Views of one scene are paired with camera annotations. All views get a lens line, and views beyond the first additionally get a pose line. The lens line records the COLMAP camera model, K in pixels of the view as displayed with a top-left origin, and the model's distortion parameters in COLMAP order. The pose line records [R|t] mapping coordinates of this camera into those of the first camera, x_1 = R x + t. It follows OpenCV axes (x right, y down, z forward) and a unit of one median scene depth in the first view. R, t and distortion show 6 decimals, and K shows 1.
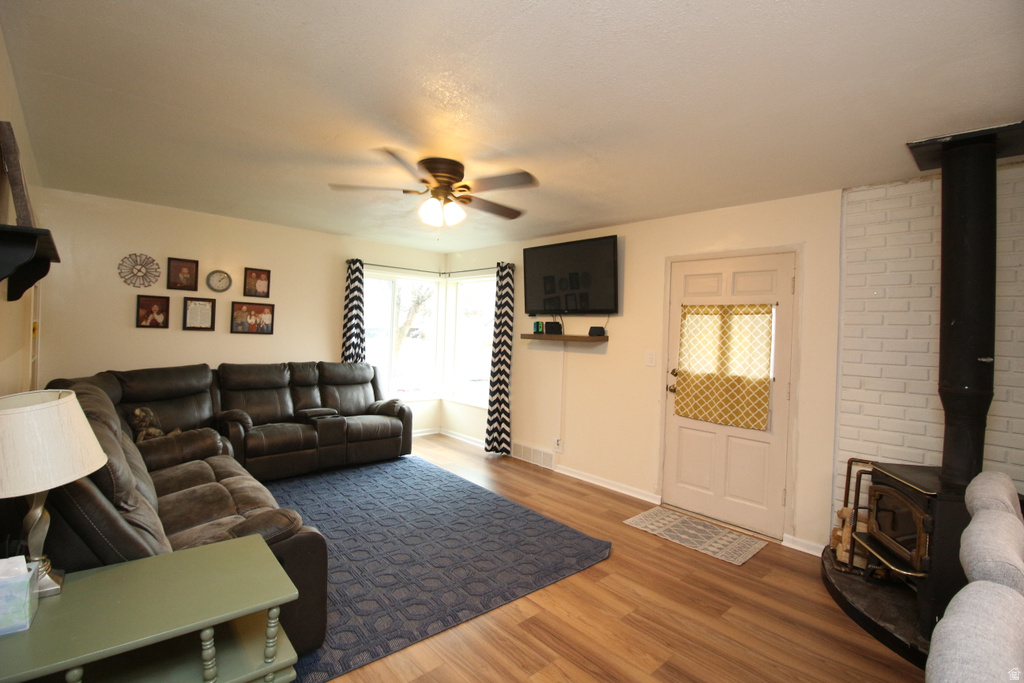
lens RADIAL K [[483.3, 0, 512.5], [0, 483.3, 335.2], [0, 0, 1]] dist [-0.001198, -0.000255]
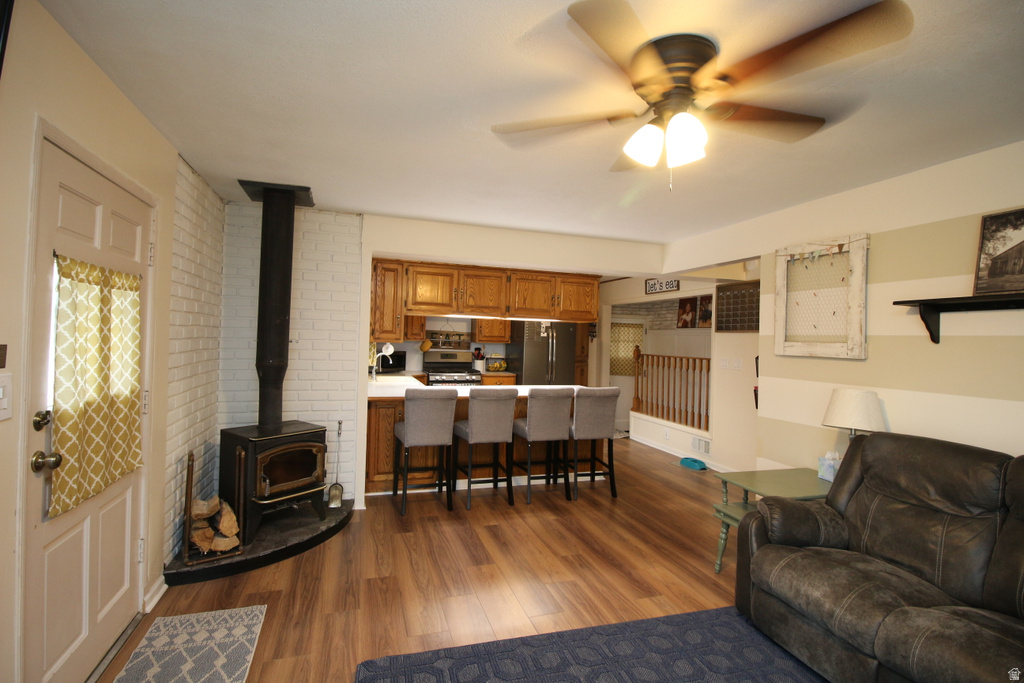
lens RADIAL K [[478.4, 0, 495.3], [0, 478.4, 338.4], [0, 0, 1]] dist [-0.000198, -0.000063]
pose [[-0.898687, -0.053182, 0.435354, -0.218582], [-0.052239, 0.998534, 0.014145, -0.017801], [-0.435468, -0.010030, -0.900148, 1.553069]]
